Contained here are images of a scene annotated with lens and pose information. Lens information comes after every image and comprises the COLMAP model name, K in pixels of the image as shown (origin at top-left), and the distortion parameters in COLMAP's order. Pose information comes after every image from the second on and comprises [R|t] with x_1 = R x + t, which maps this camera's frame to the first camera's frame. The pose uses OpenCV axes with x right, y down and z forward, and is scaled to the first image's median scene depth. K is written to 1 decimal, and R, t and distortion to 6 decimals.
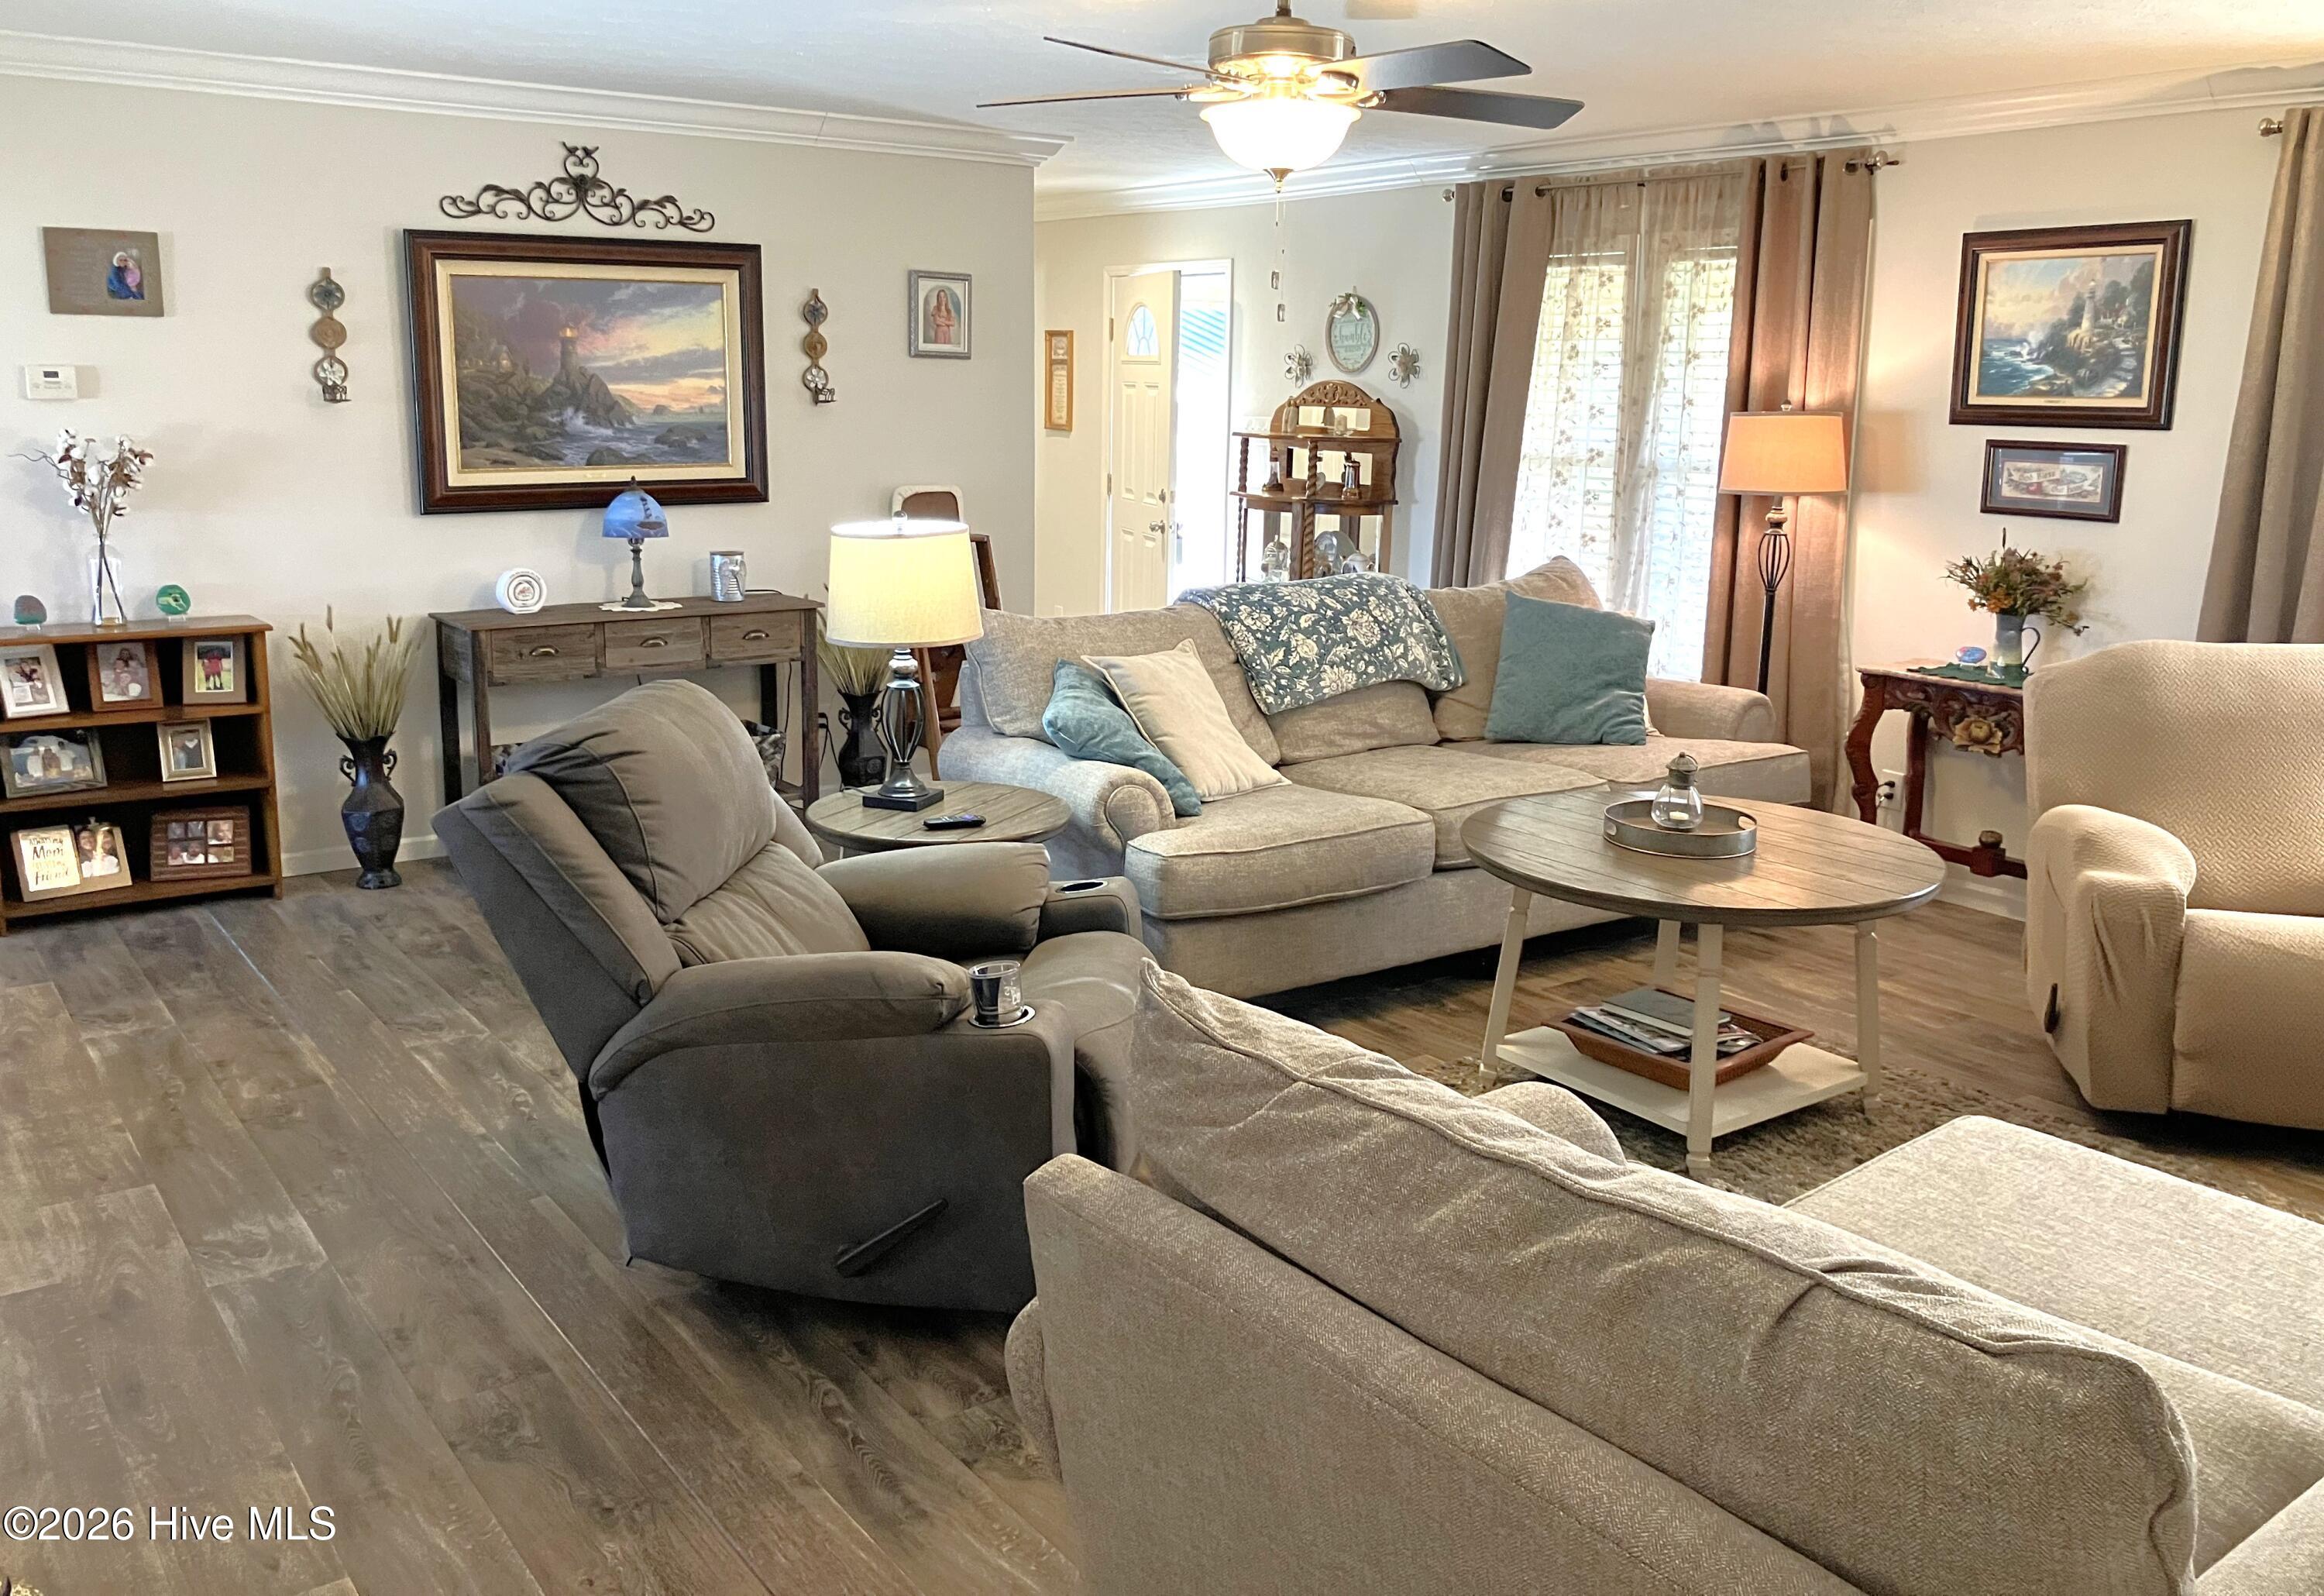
lens RADIAL K [[1896.3, 0, 1162.0], [0, 1896.3, 798.0], [0, 0, 1]] dist [-0.003343, 0.003177]
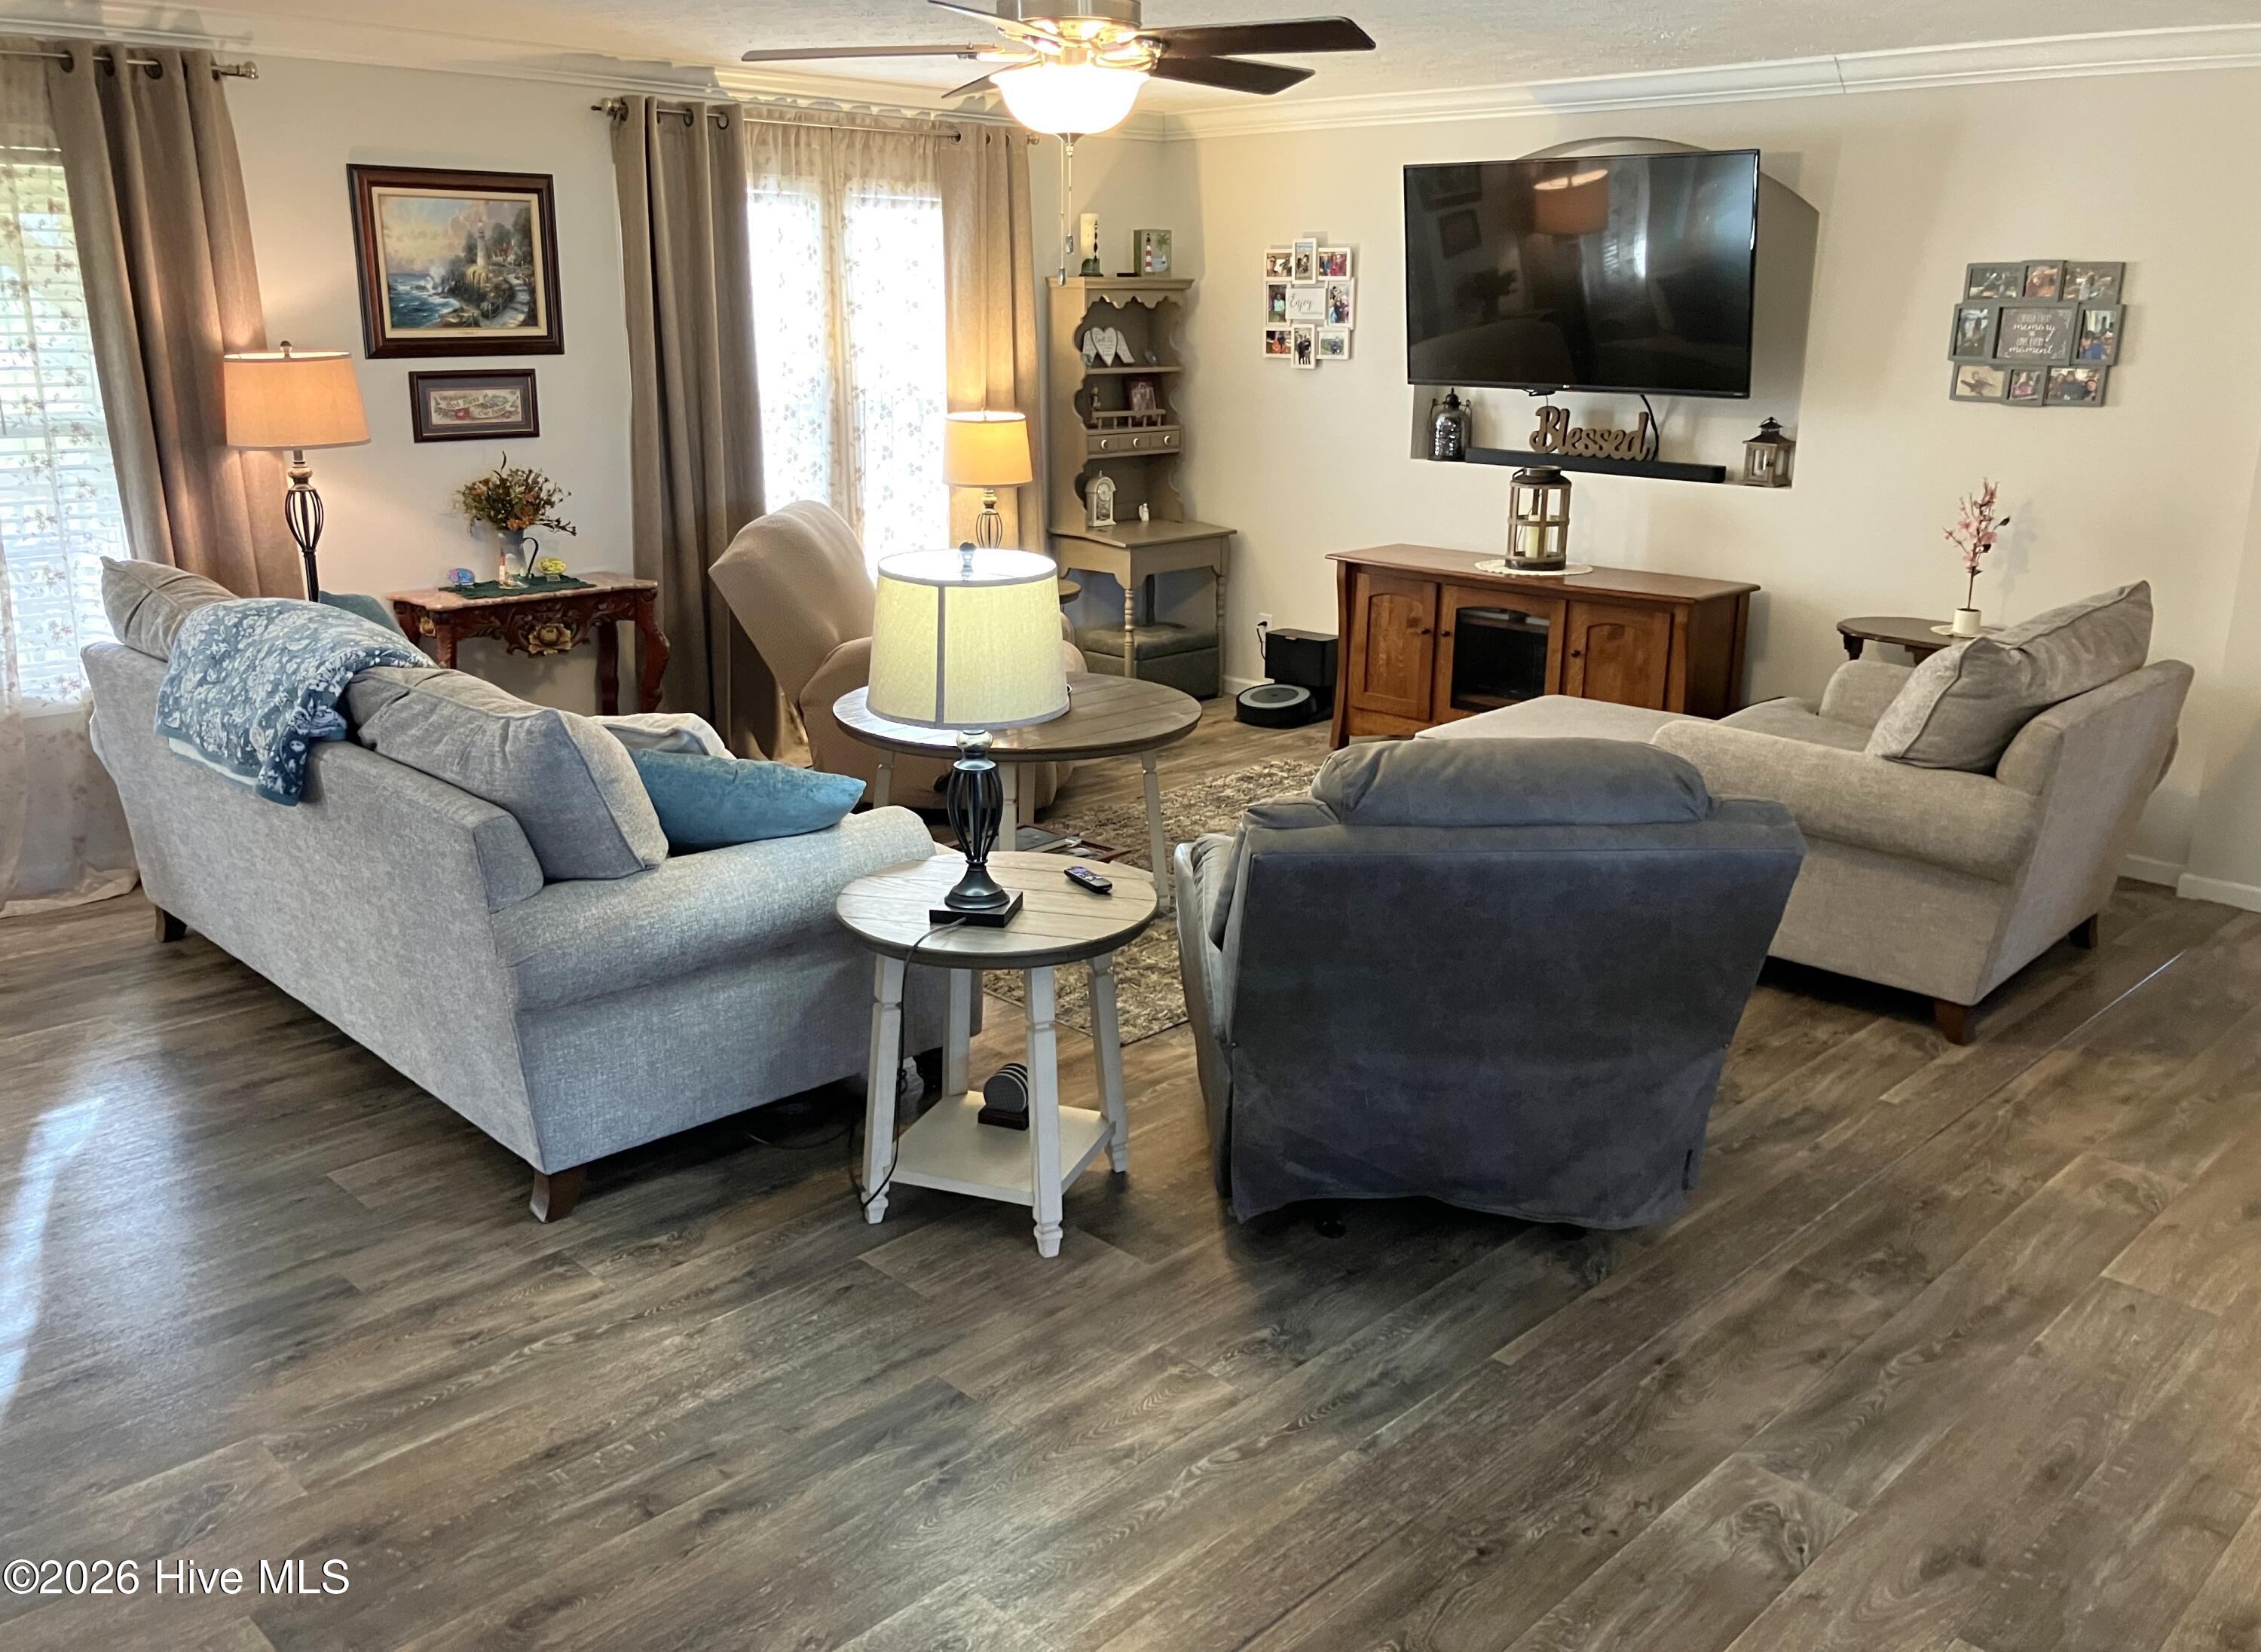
lens RADIAL K [[1875.1, 0, 1130.5], [0, 1875.1, 826.0], [0, 0, 1]] dist [0.017342, 0.003409]
pose [[-0.160653, -0.289141, 0.943710, -0.706907], [0.204928, 0.925522, 0.318454, -0.215850], [-0.965503, 0.244553, -0.089435, 0.807712]]
